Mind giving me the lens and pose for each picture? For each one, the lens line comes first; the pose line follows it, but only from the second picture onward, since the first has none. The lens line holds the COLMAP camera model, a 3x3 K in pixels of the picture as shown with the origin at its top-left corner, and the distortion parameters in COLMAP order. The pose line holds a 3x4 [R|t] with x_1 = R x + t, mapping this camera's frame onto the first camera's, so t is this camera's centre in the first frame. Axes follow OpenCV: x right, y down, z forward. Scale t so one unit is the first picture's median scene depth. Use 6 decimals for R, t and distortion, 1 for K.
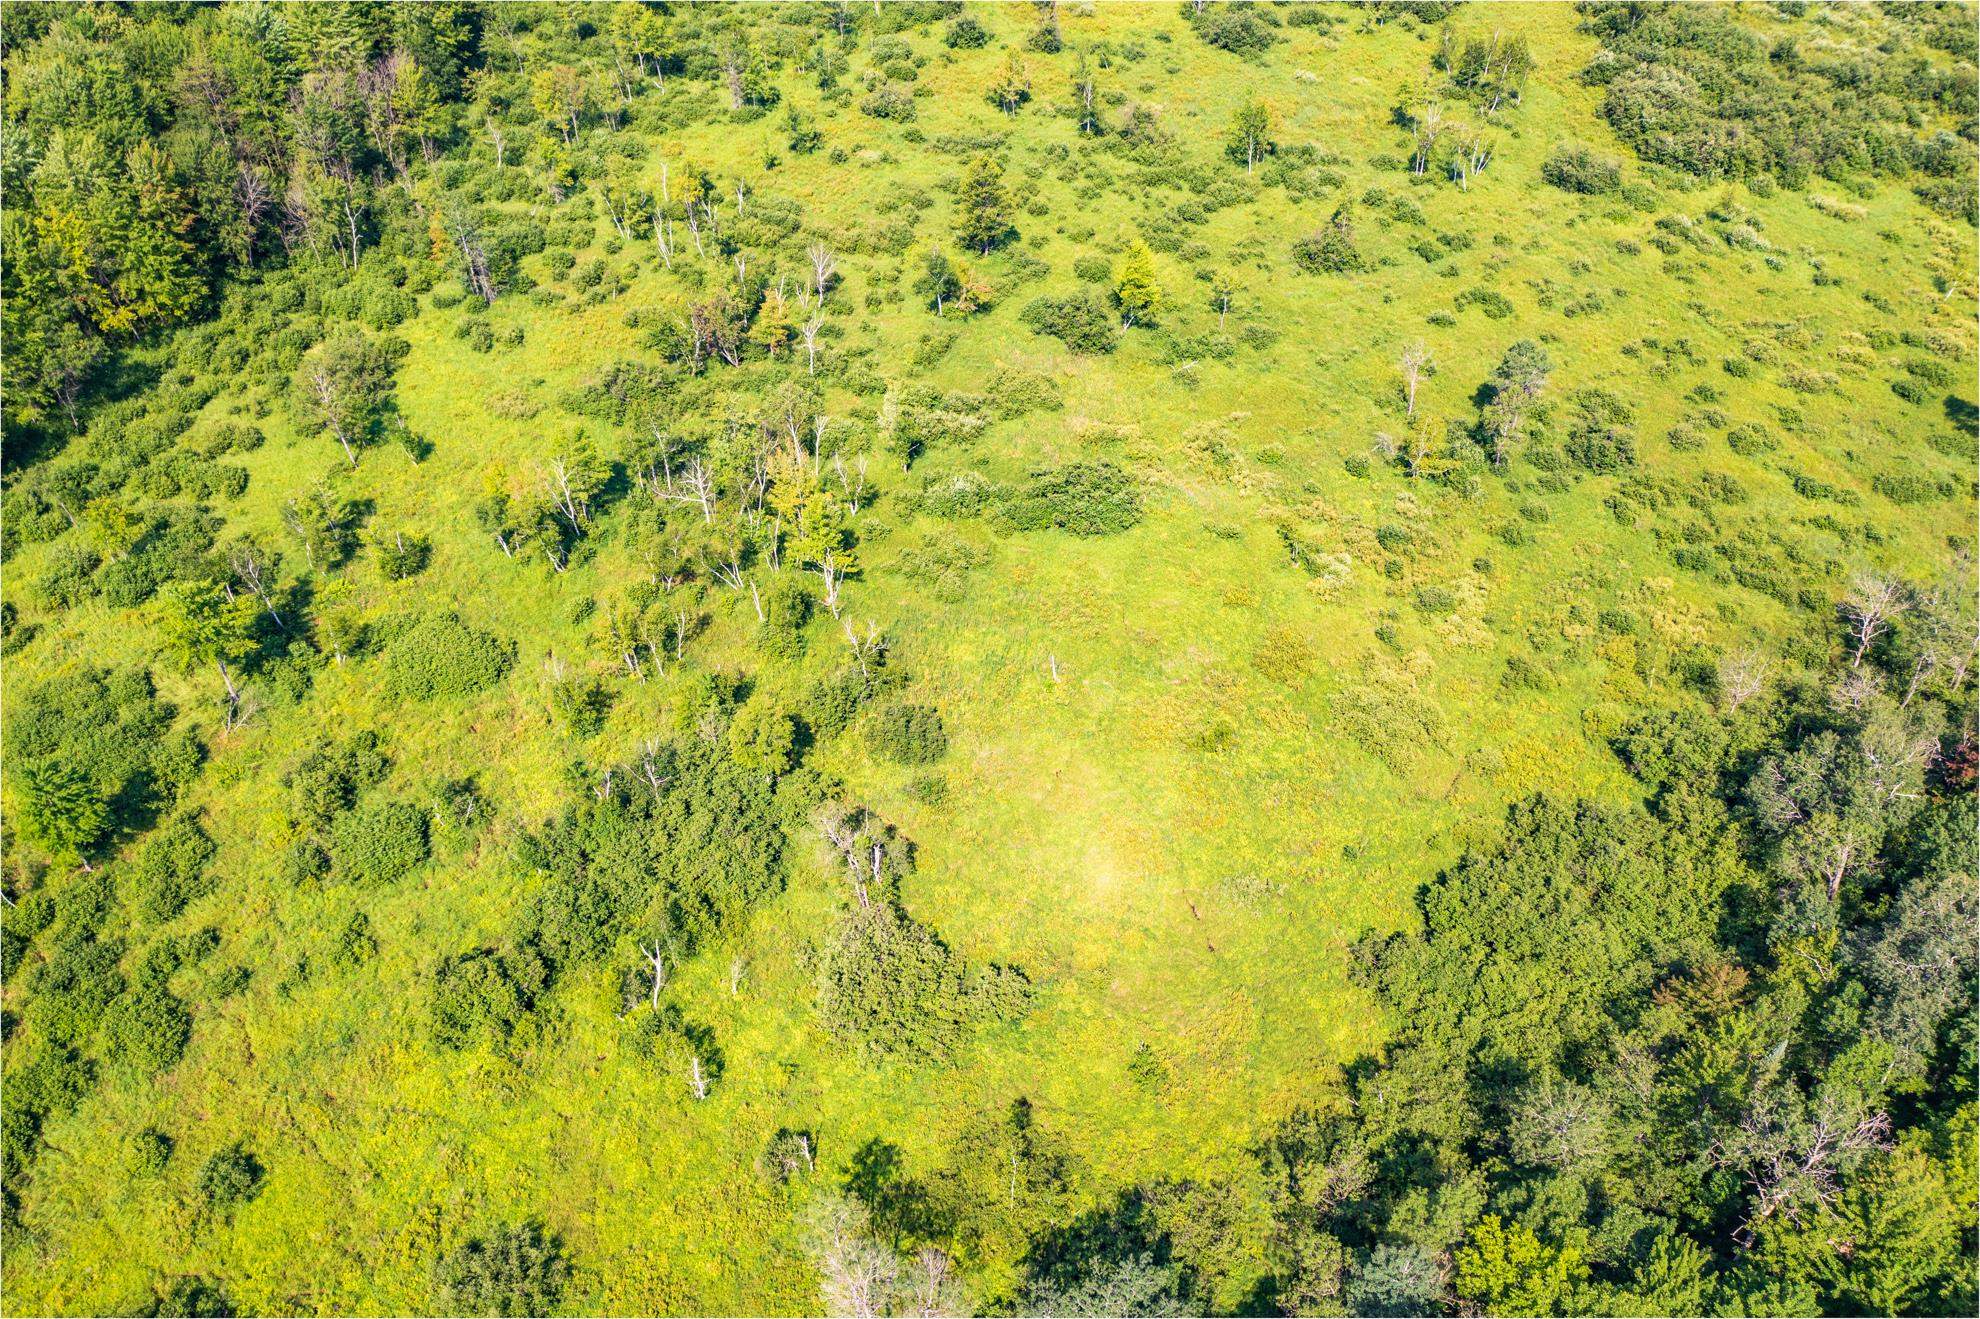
lens RADIAL K [[1556.6, 0, 1003.3], [0, 1556.6, 660.1], [0, 0, 1]] dist [-0.025822, 0.012558]
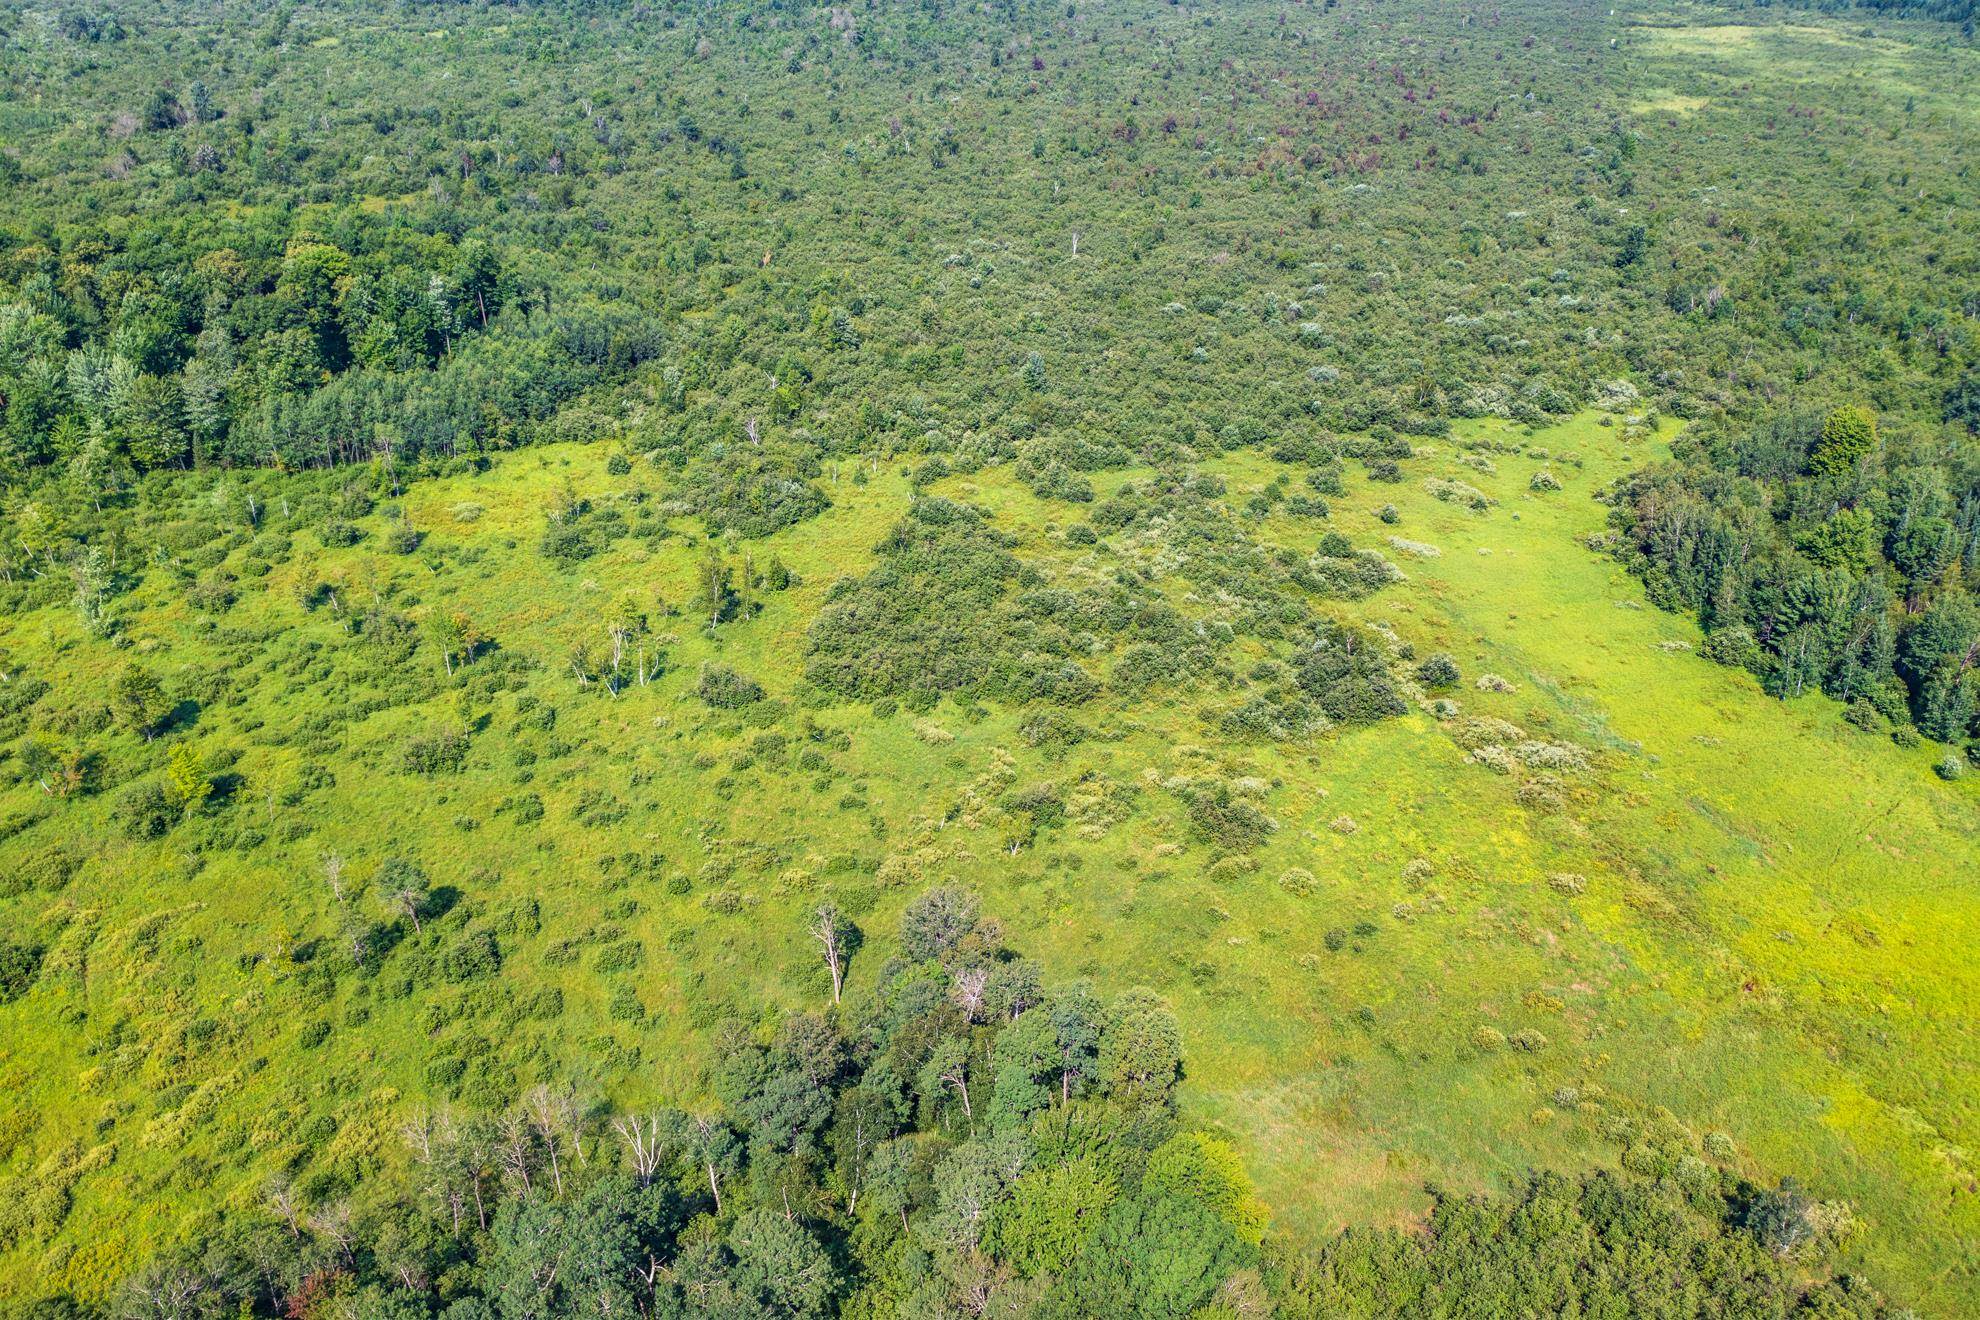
lens RADIAL K [[1569.5, 0, 990.0], [0, 1569.5, 660.0], [0, 0, 1]] dist [-0.015252, -0.006333]
pose [[0.994930, 0.046653, -0.089095, 0.806181], [-0.067131, 0.967716, -0.242938, -0.091786], [0.074885, 0.247688, 0.965942, -0.090844]]
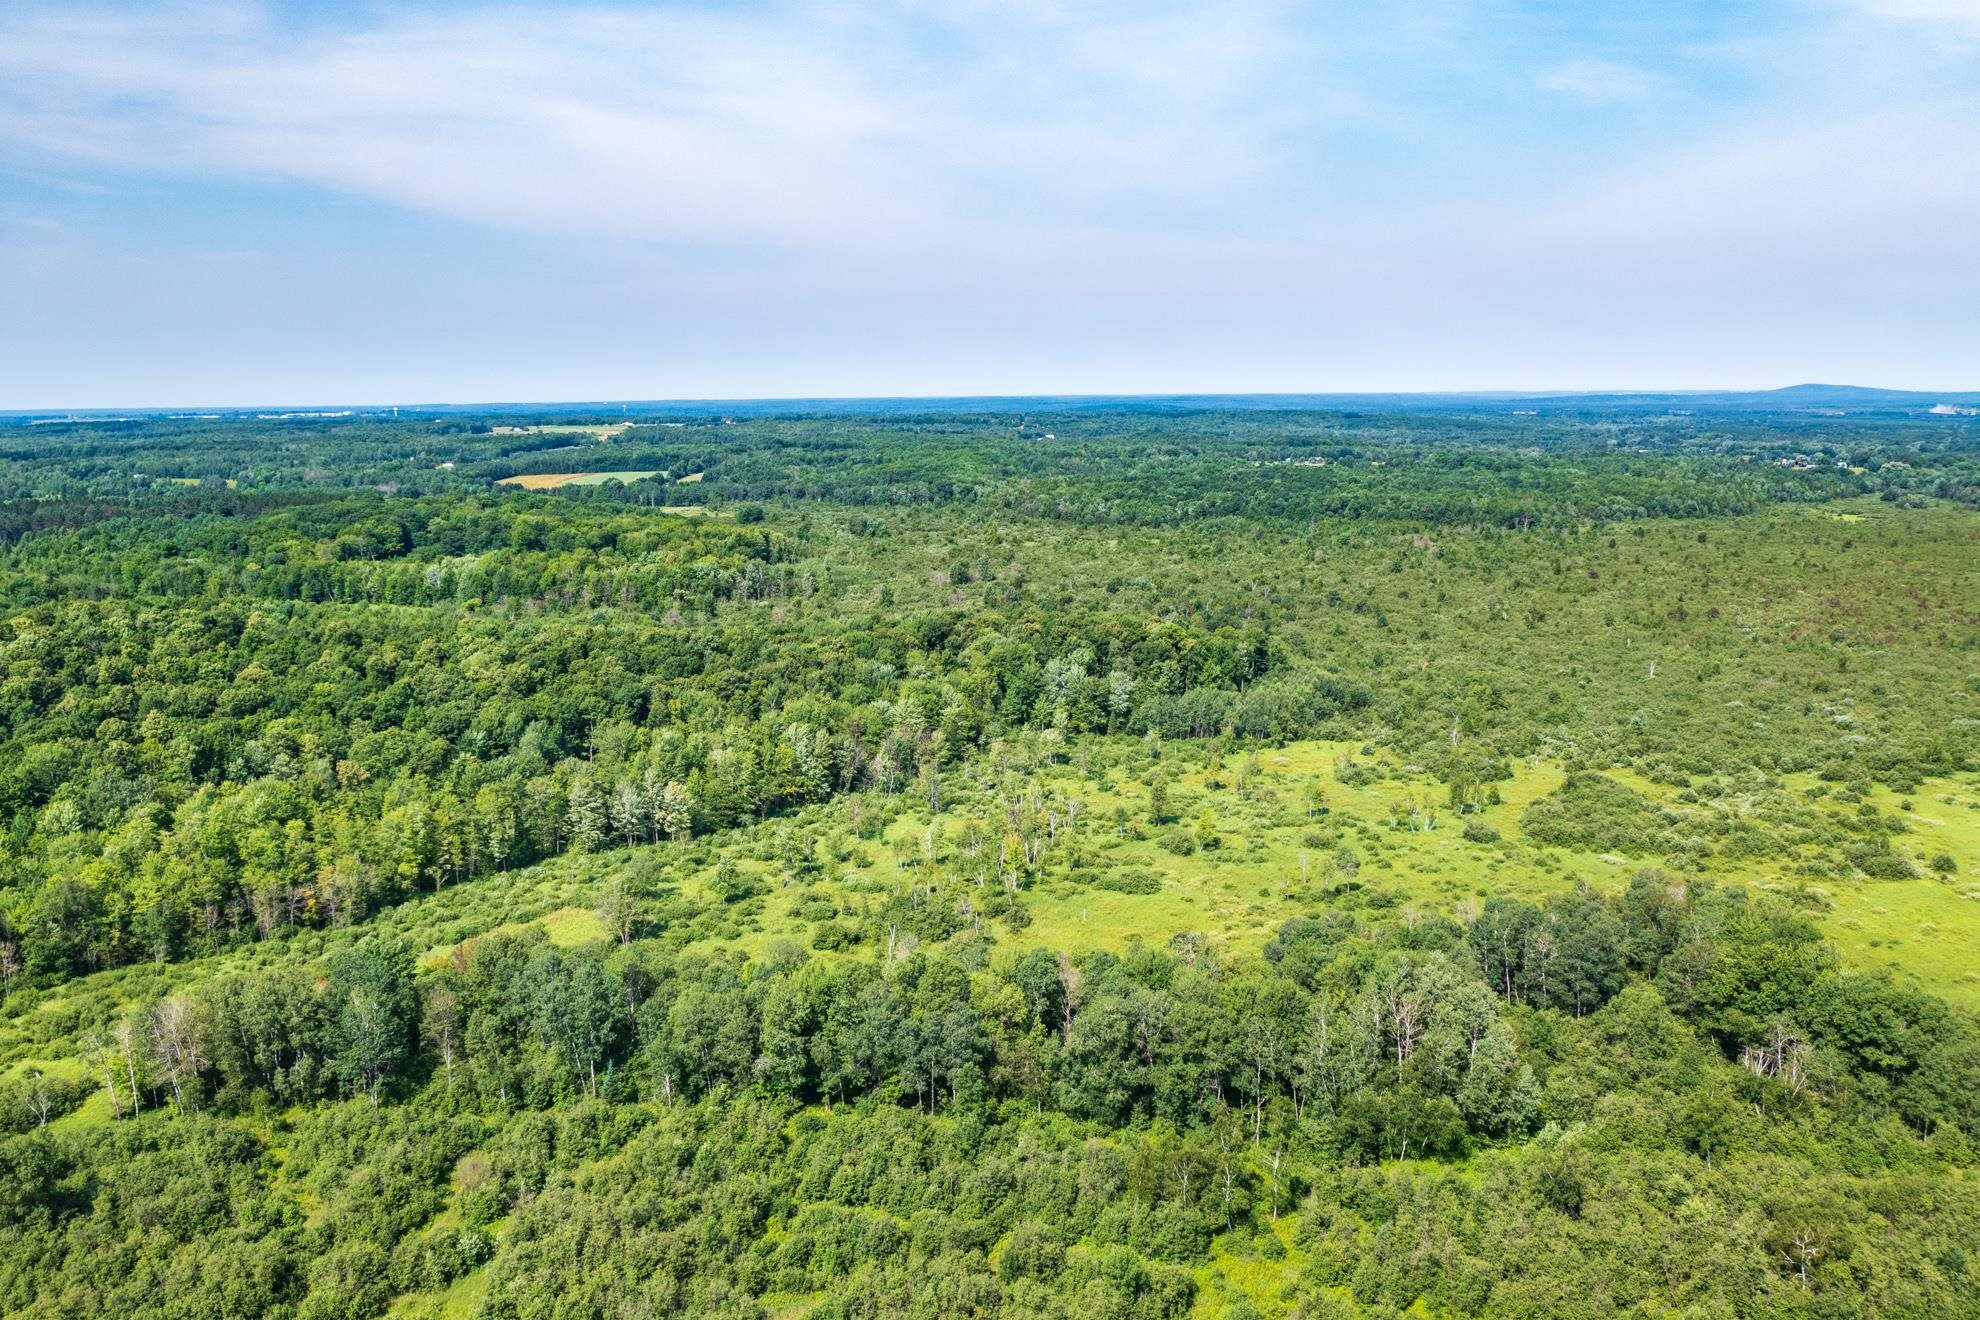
lens RADIAL K [[1556.6, 0, 1003.3], [0, 1556.6, 660.6], [0, 0, 1]] dist [-0.025822, 0.012558]
pose [[0.920966, 0.066122, -0.383993, 0.675526], [-0.266613, 0.825612, -0.497276, 0.753848], [0.284148, 0.560351, 0.777989, -0.946477]]
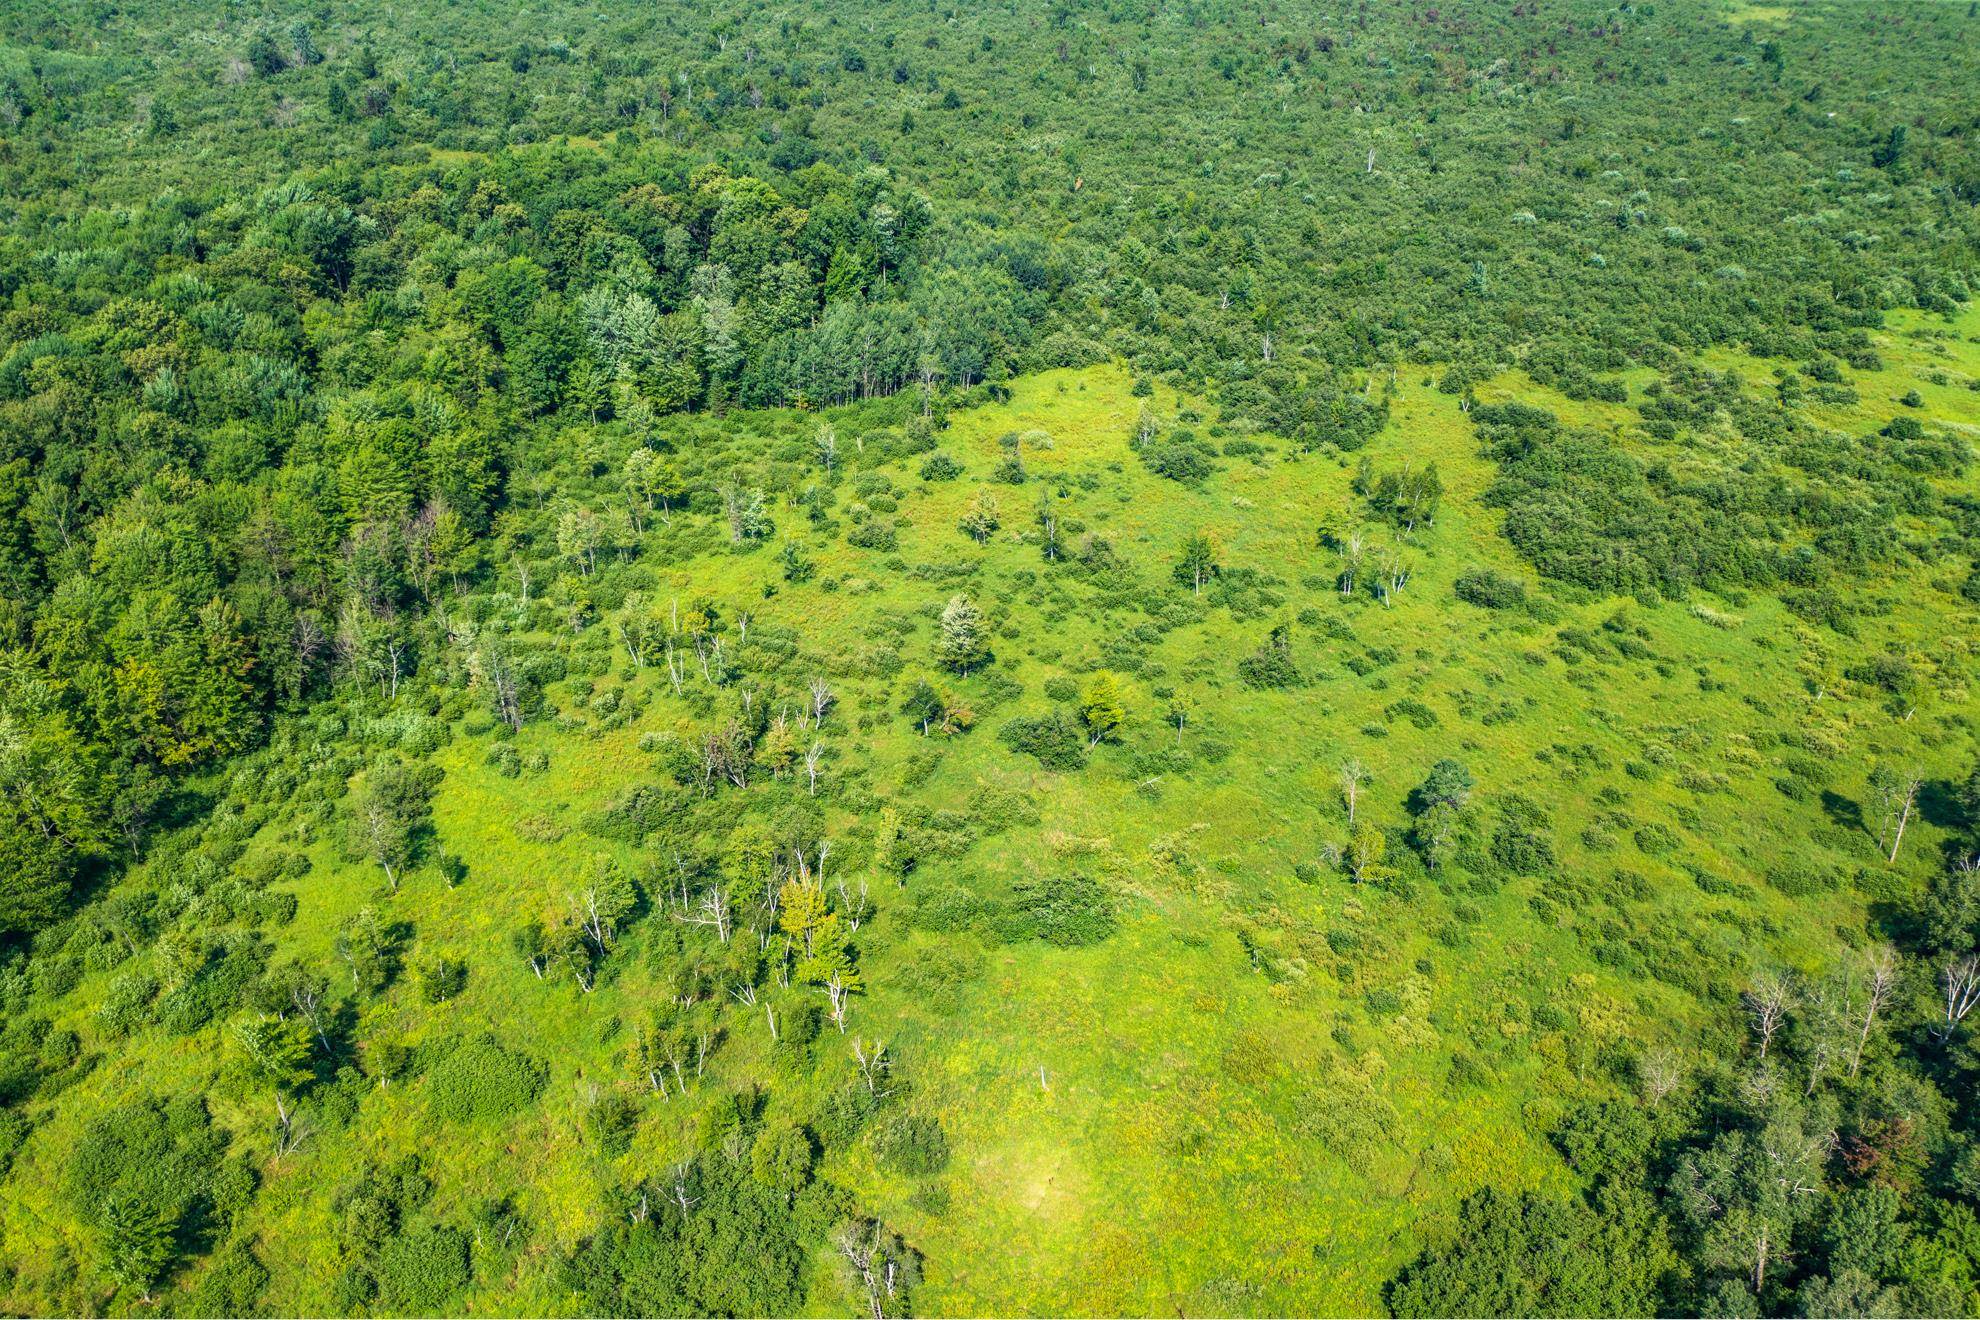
lens RADIAL K [[1556.6, 0, 1003.3], [0, 1556.6, 660.6], [0, 0, 1]] dist [-0.025822, 0.012558]
pose [[0.999448, -0.017715, 0.028107, -0.017135], [0.023188, 0.977797, -0.208266, -0.044591], [-0.023793, 0.208803, 0.977668, -0.108237]]
